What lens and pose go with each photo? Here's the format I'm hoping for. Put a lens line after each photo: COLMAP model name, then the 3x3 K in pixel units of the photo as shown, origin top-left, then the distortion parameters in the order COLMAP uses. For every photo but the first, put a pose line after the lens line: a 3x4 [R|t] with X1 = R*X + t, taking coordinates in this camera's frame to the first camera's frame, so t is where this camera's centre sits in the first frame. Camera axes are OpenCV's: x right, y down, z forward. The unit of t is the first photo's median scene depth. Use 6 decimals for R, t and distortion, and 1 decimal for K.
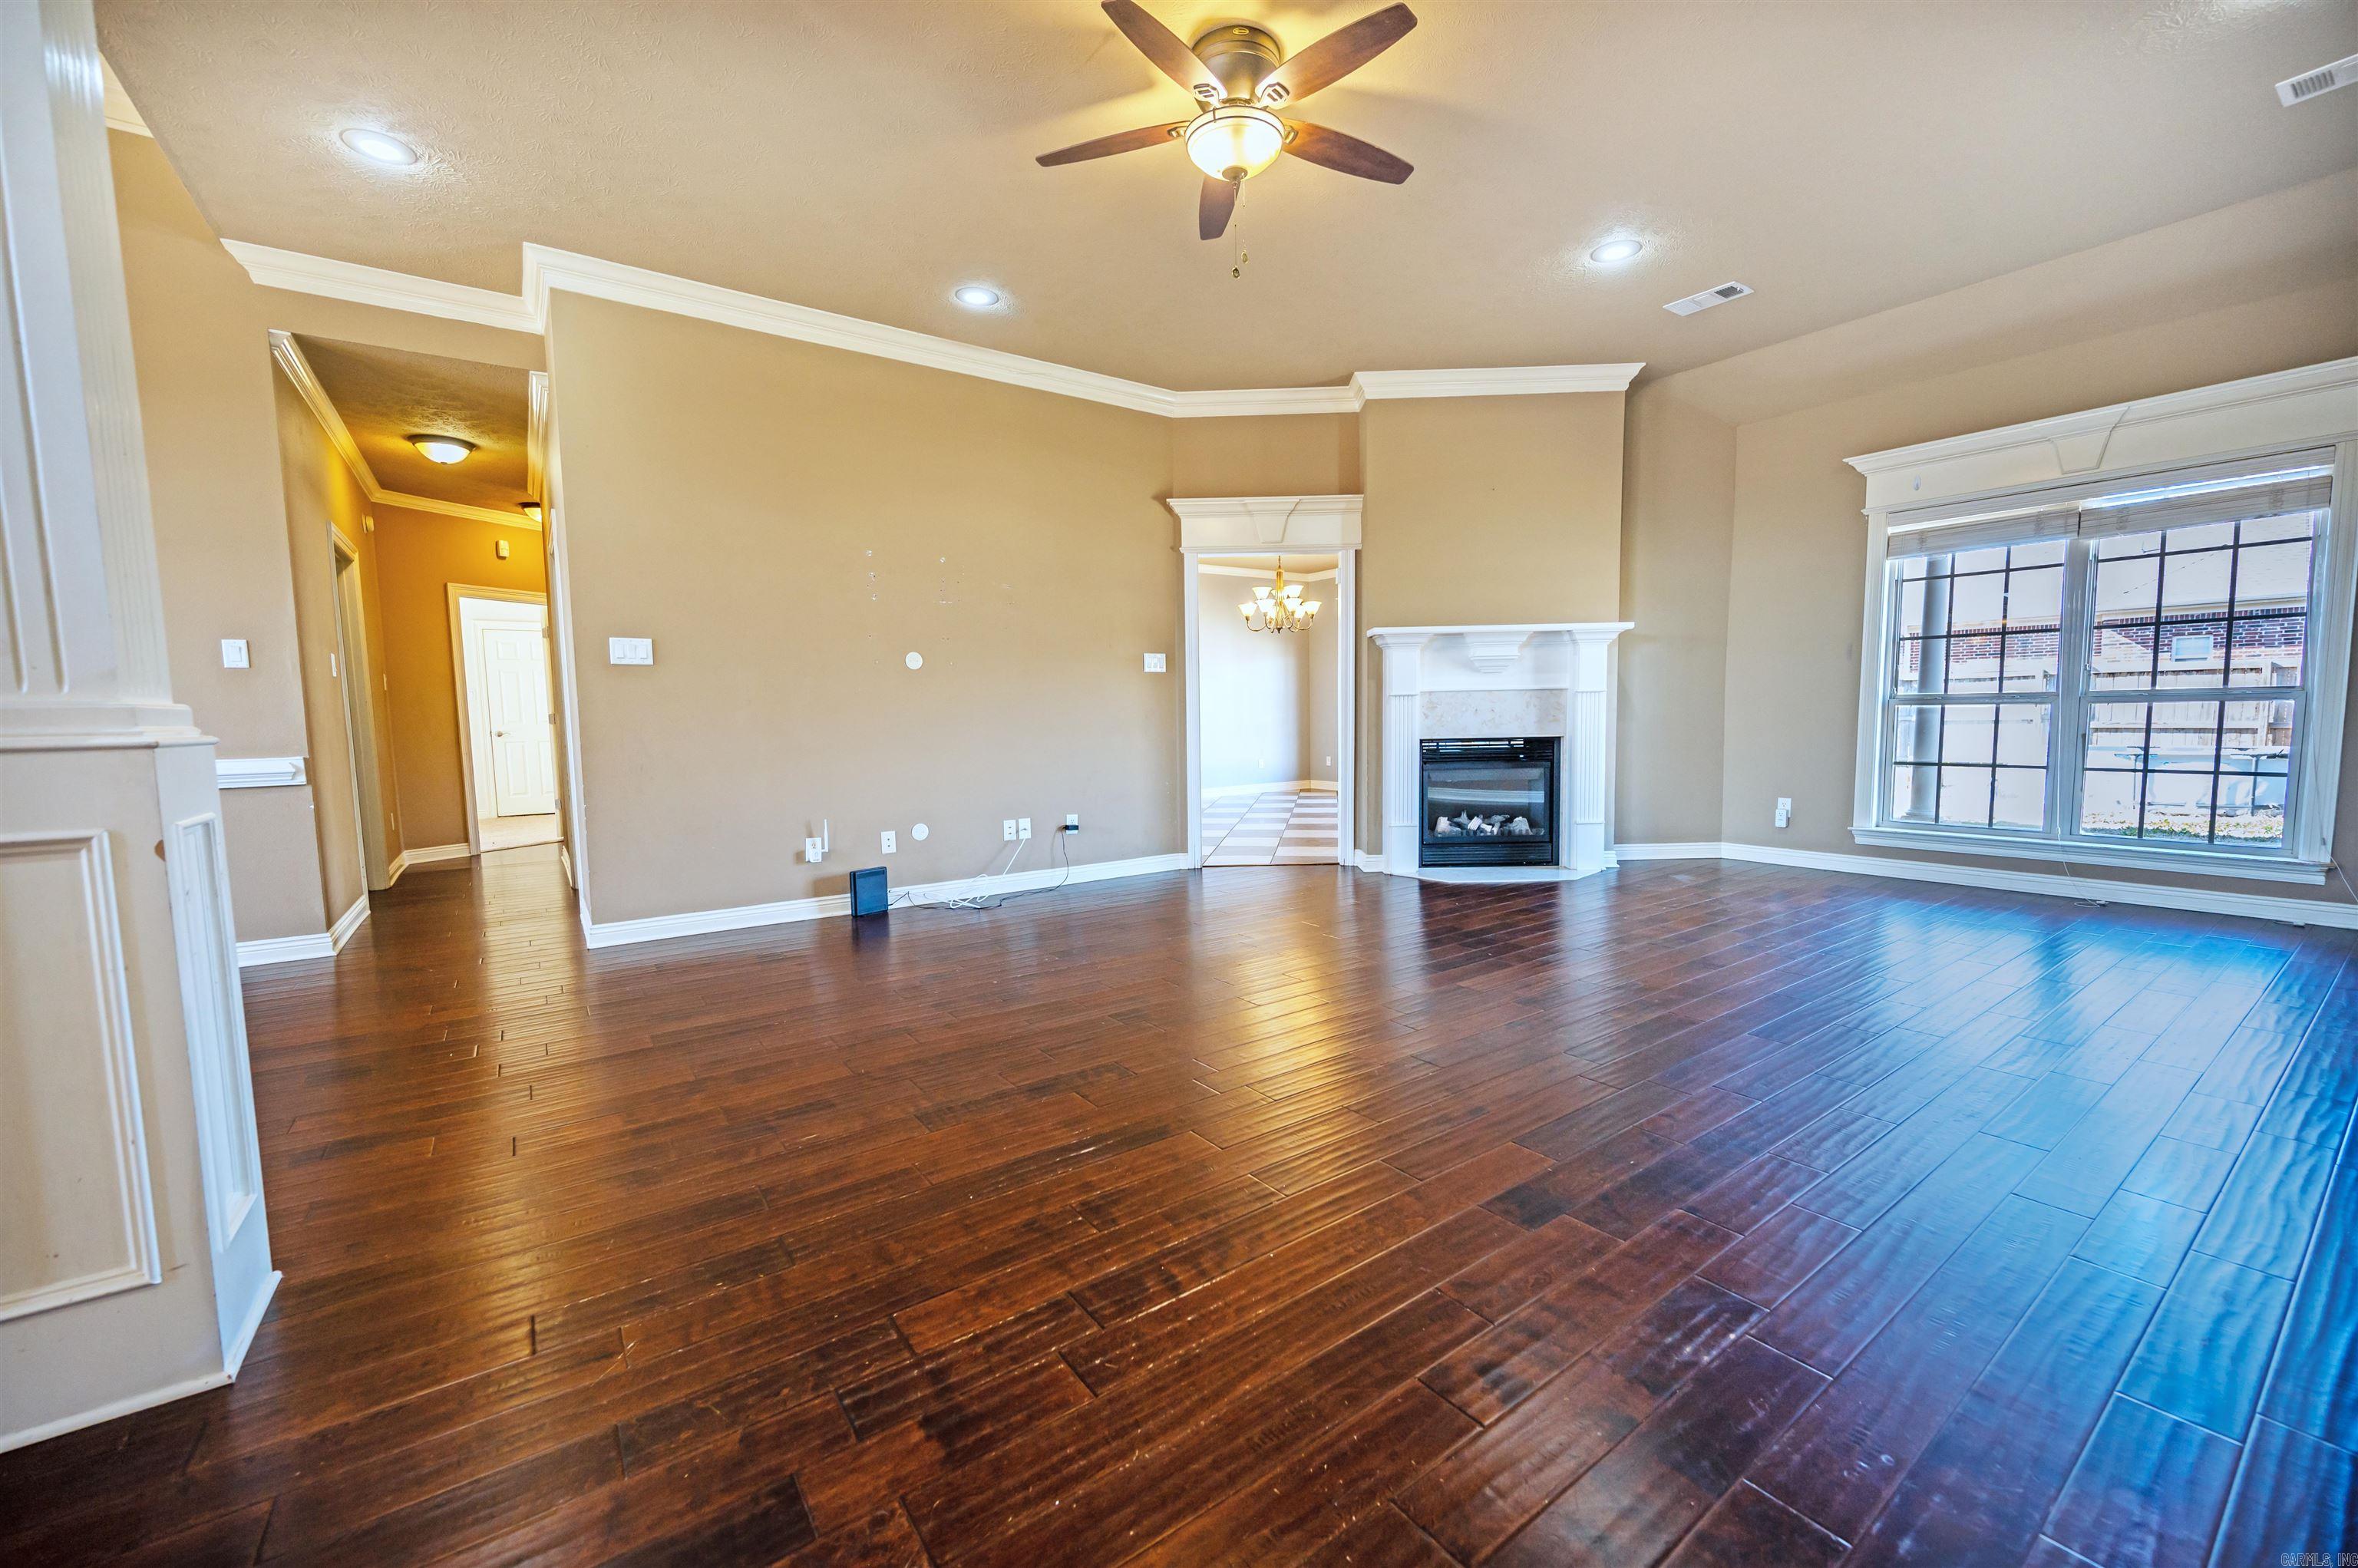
lens RADIAL K [[921.9, 0, 1175.3], [0, 921.9, 791.4], [0, 0, 1]] dist [0.000317, 0.000301]
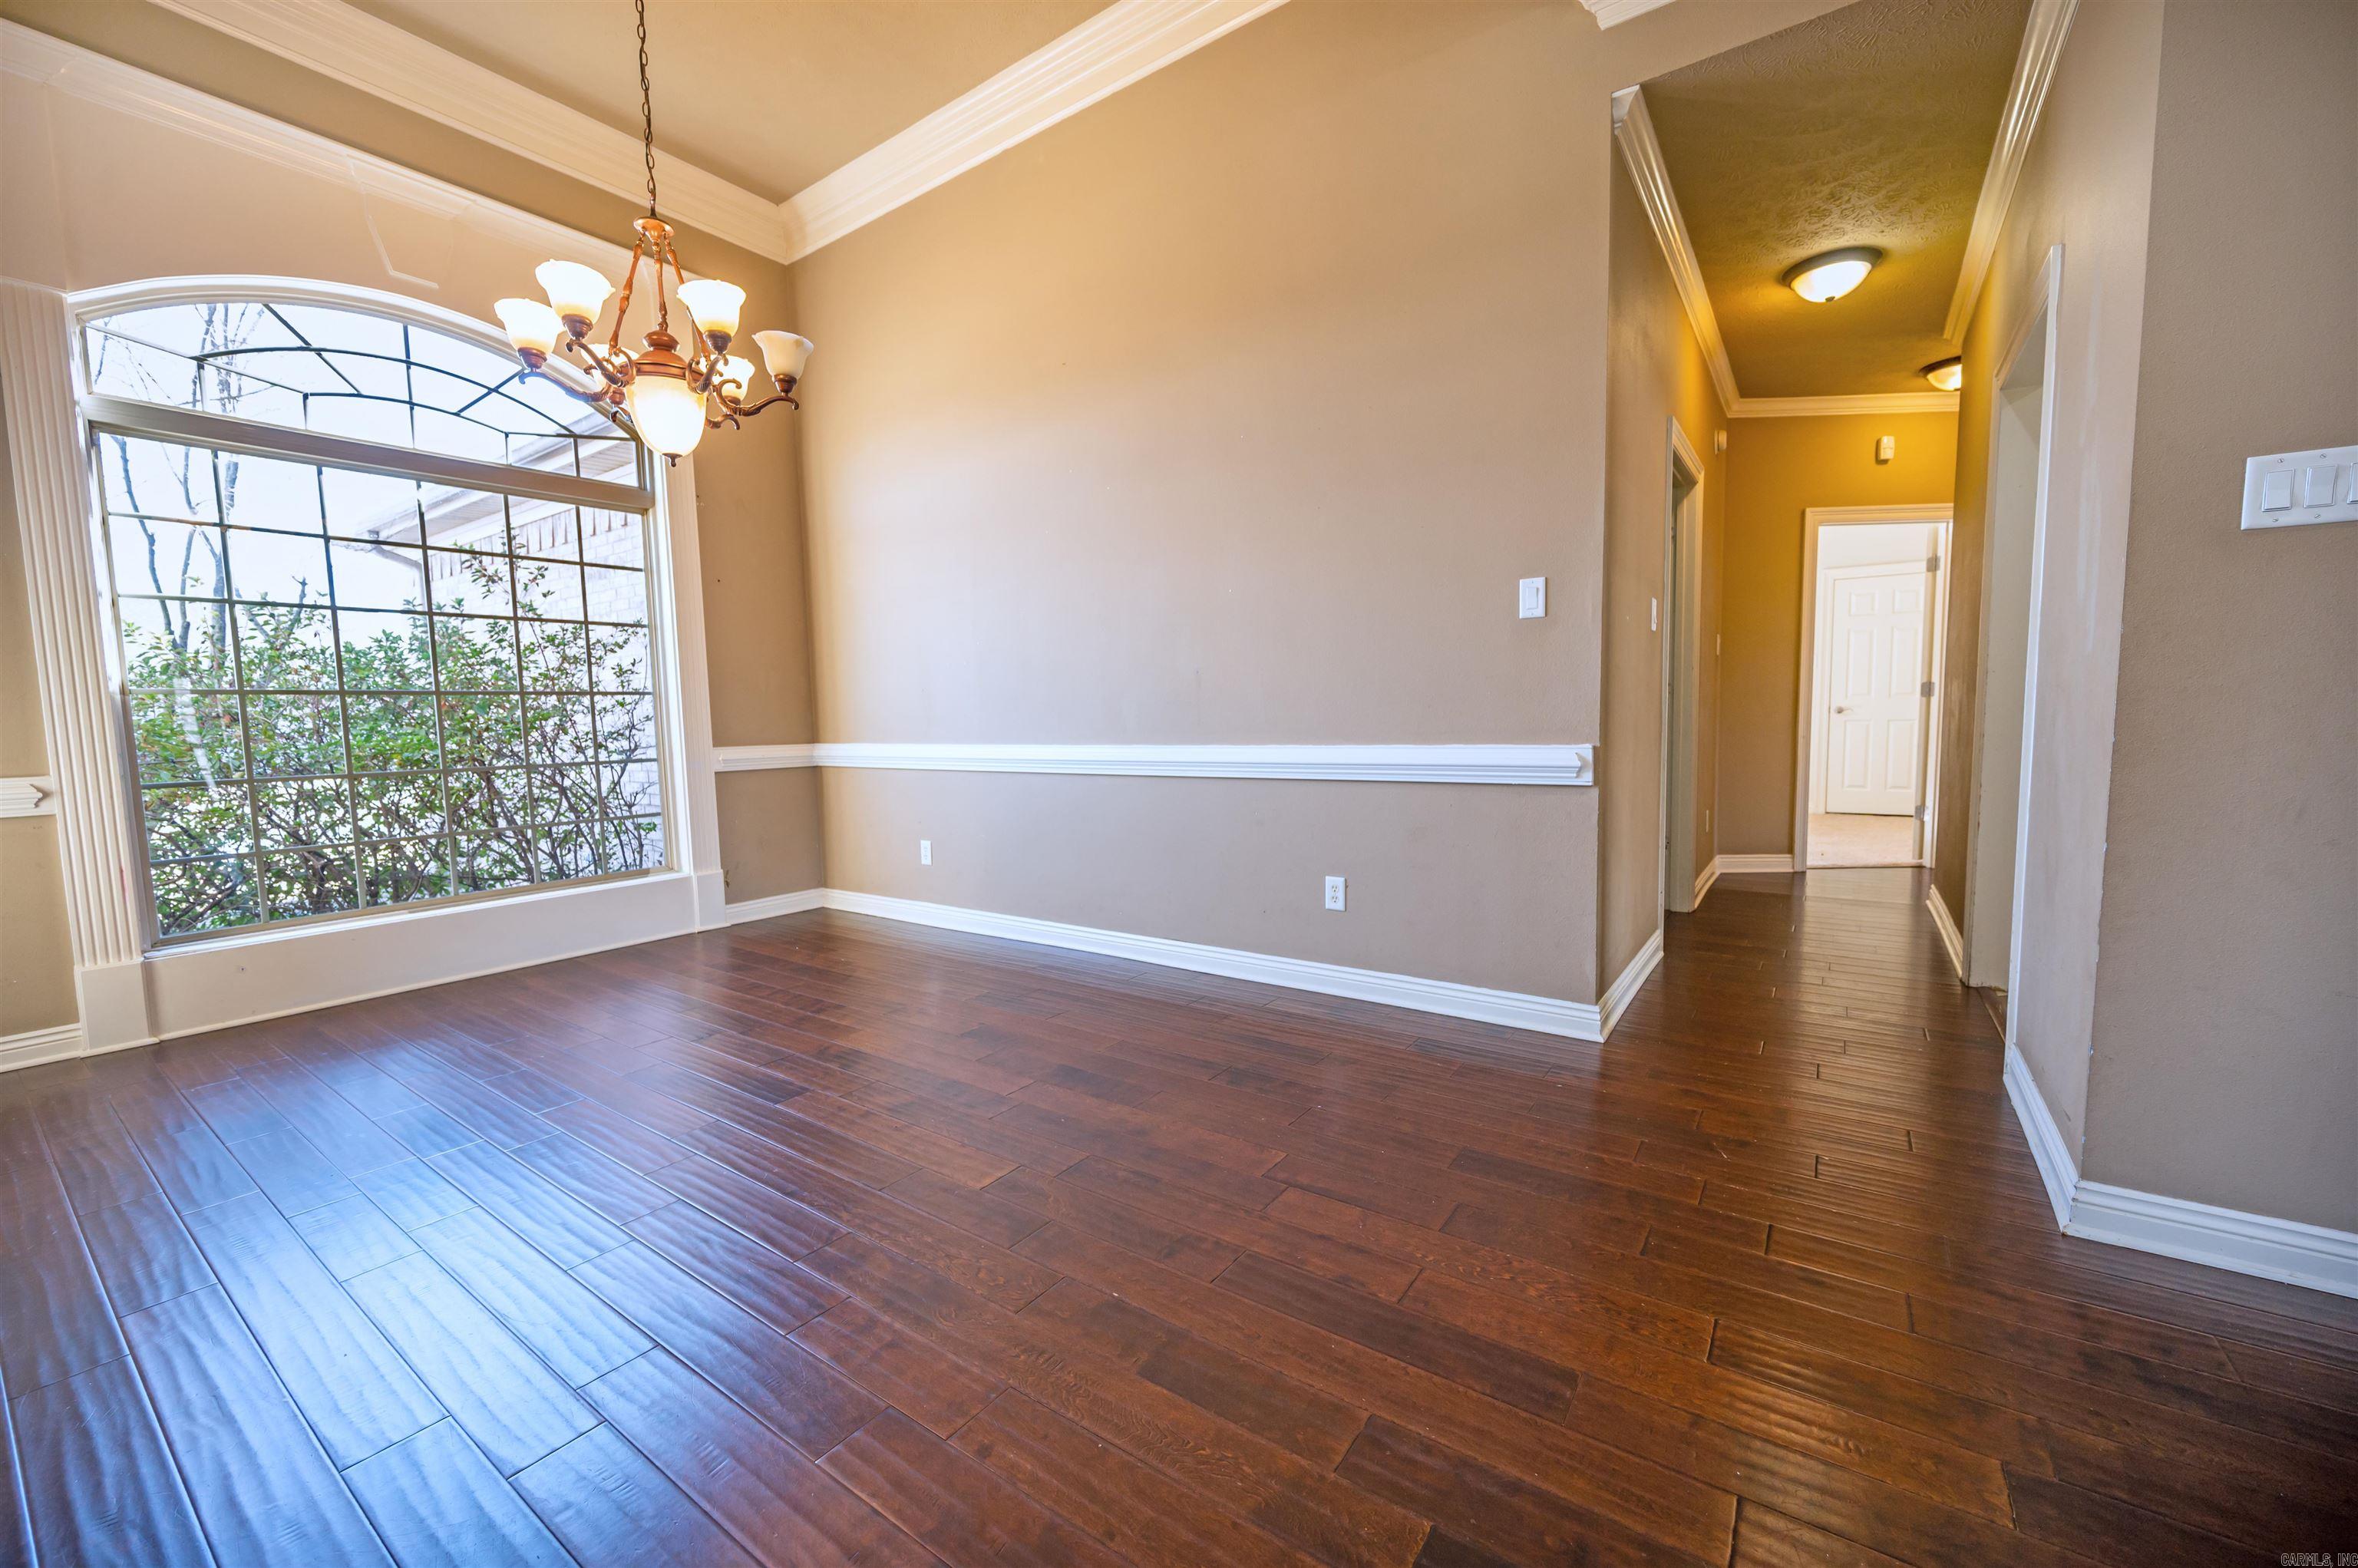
lens RADIAL K [[921.9, 0, 1175.3], [0, 921.9, 791.4], [0, 0, 1]] dist [0.000317, 0.000301]
pose [[0.325588, 0.090630, -0.941158, -0.287486], [-0.064615, 0.995201, 0.073481, -0.023438], [0.943301, 0.036888, 0.329881, 0.347220]]
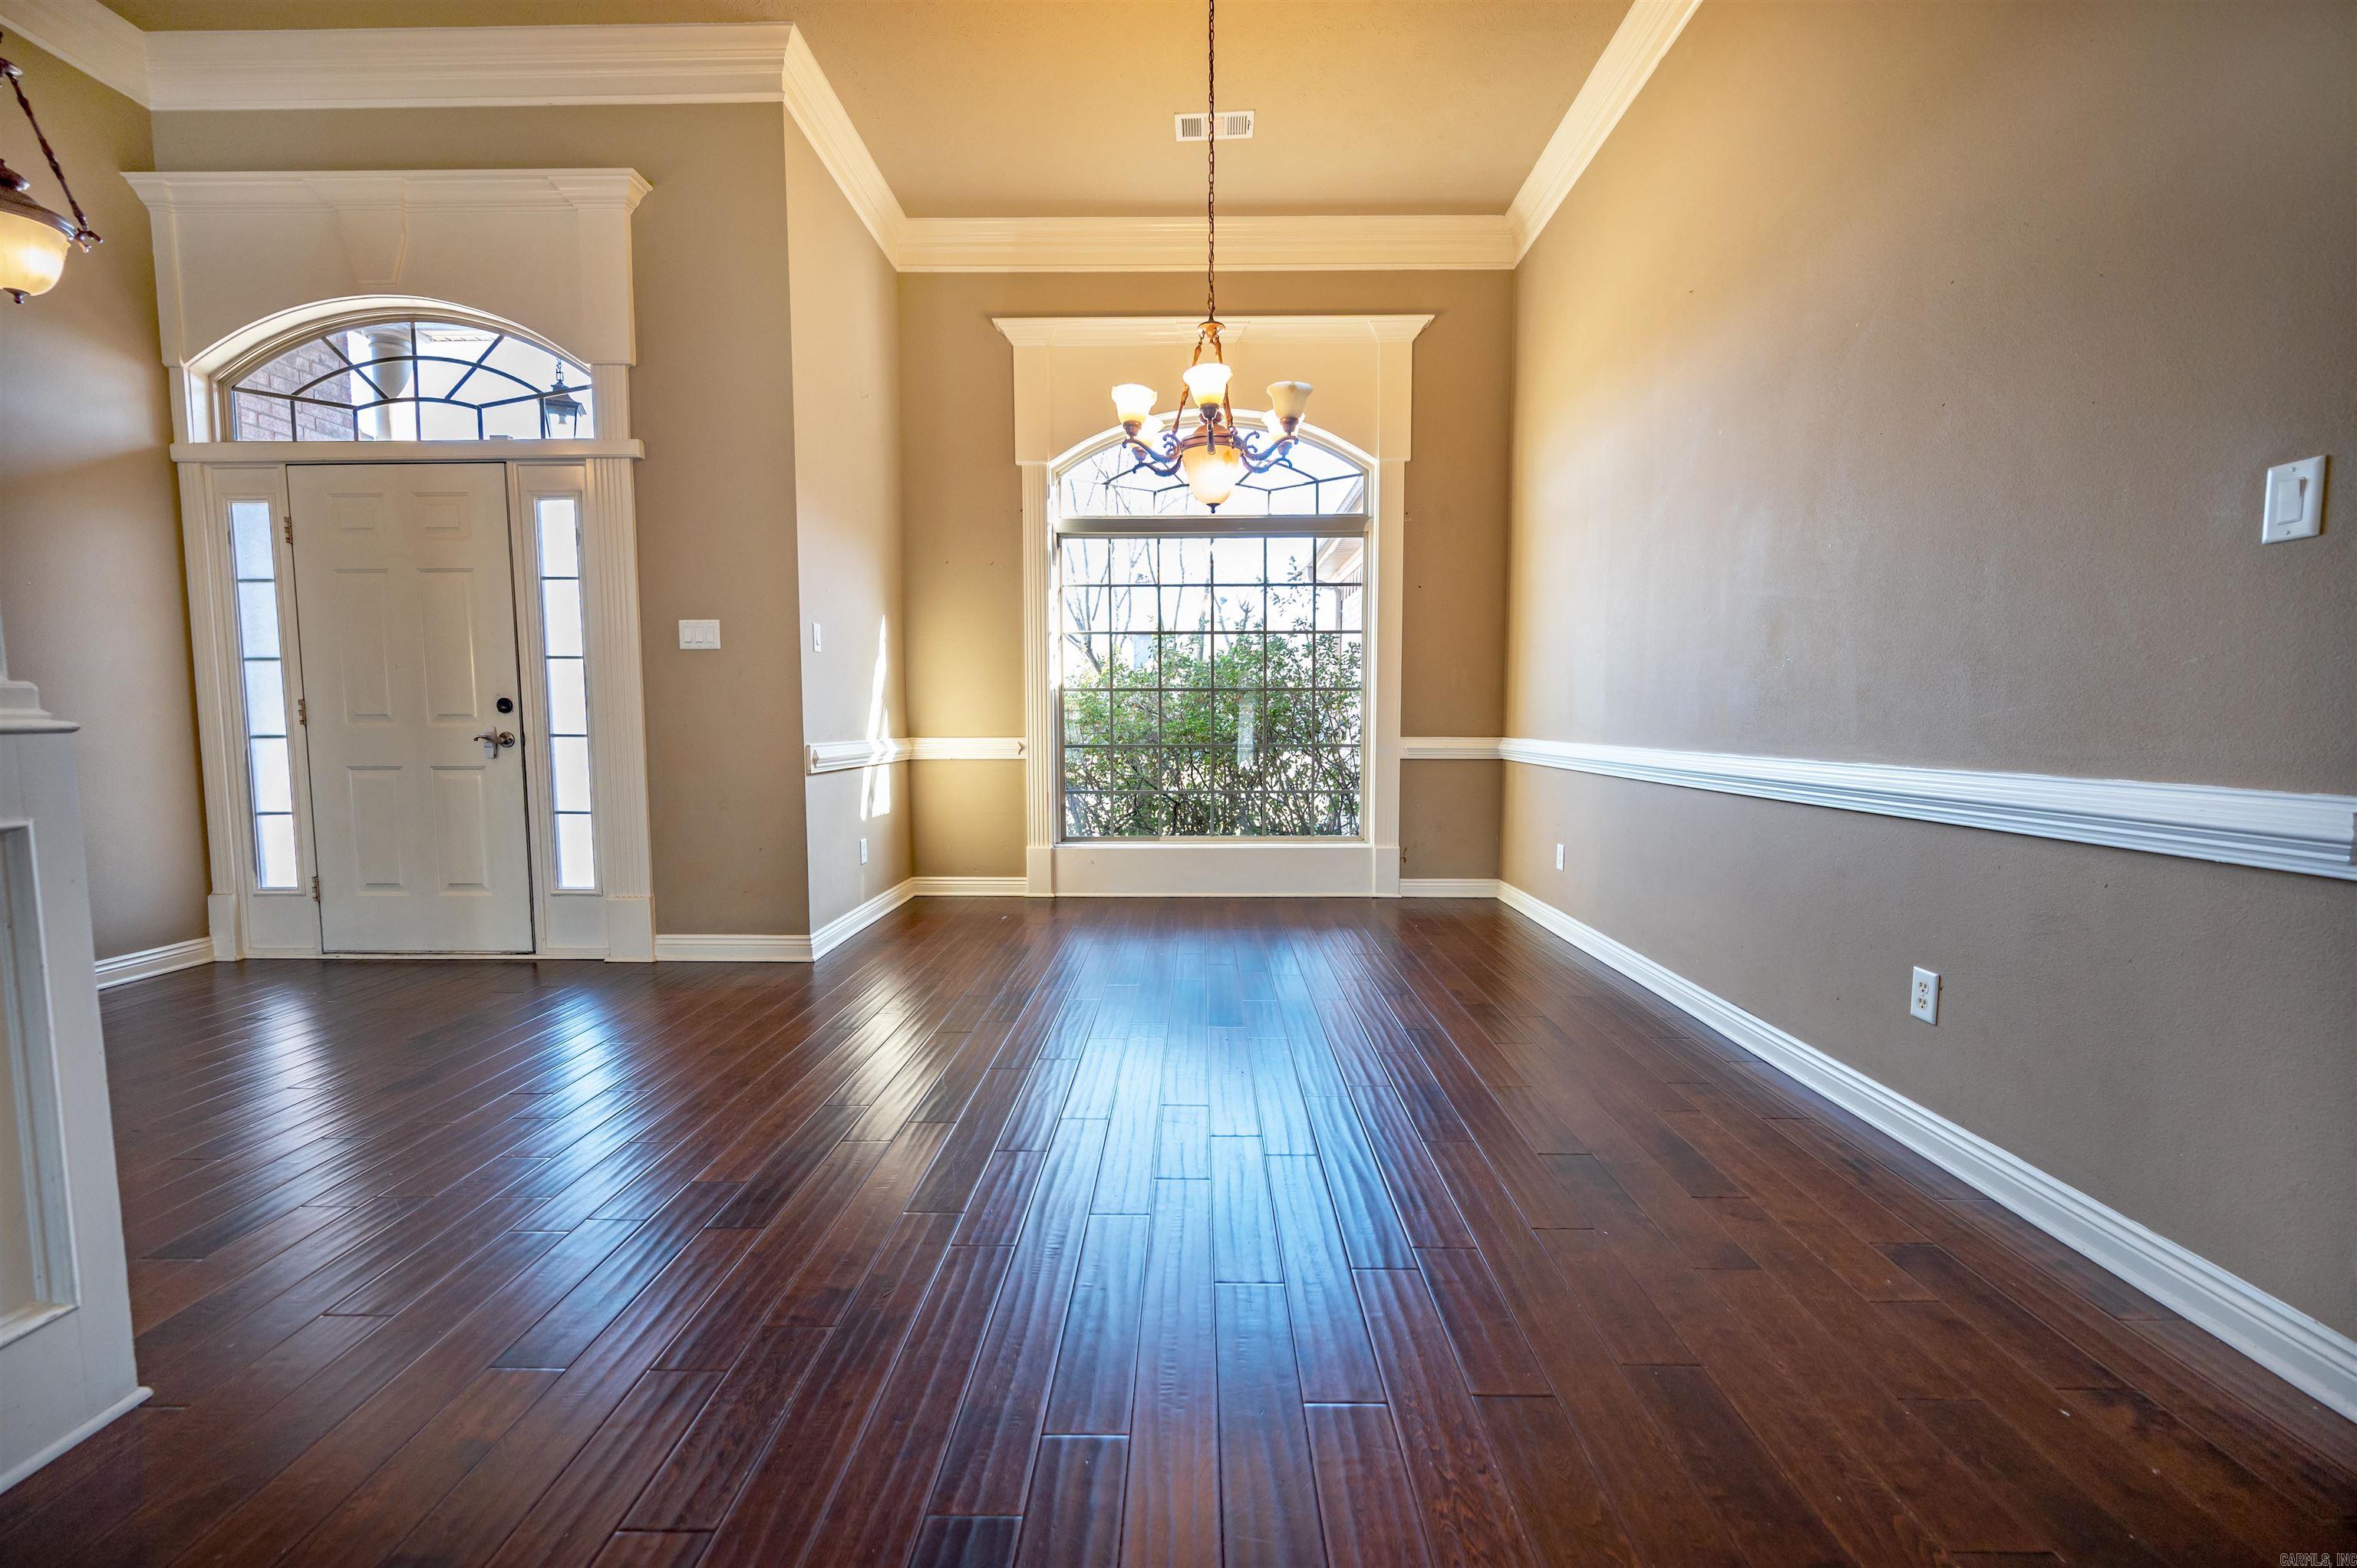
lens RADIAL K [[932.5, 0, 1179.7], [0, 932.5, 794.5], [0, 0, 1]] dist [-0.001278, -0.000224]
pose [[-0.586051, 0.086815, -0.805610, -0.312938], [-0.056777, 0.987400, 0.147708, -0.044288], [0.808282, 0.132305, -0.573738, 0.598098]]
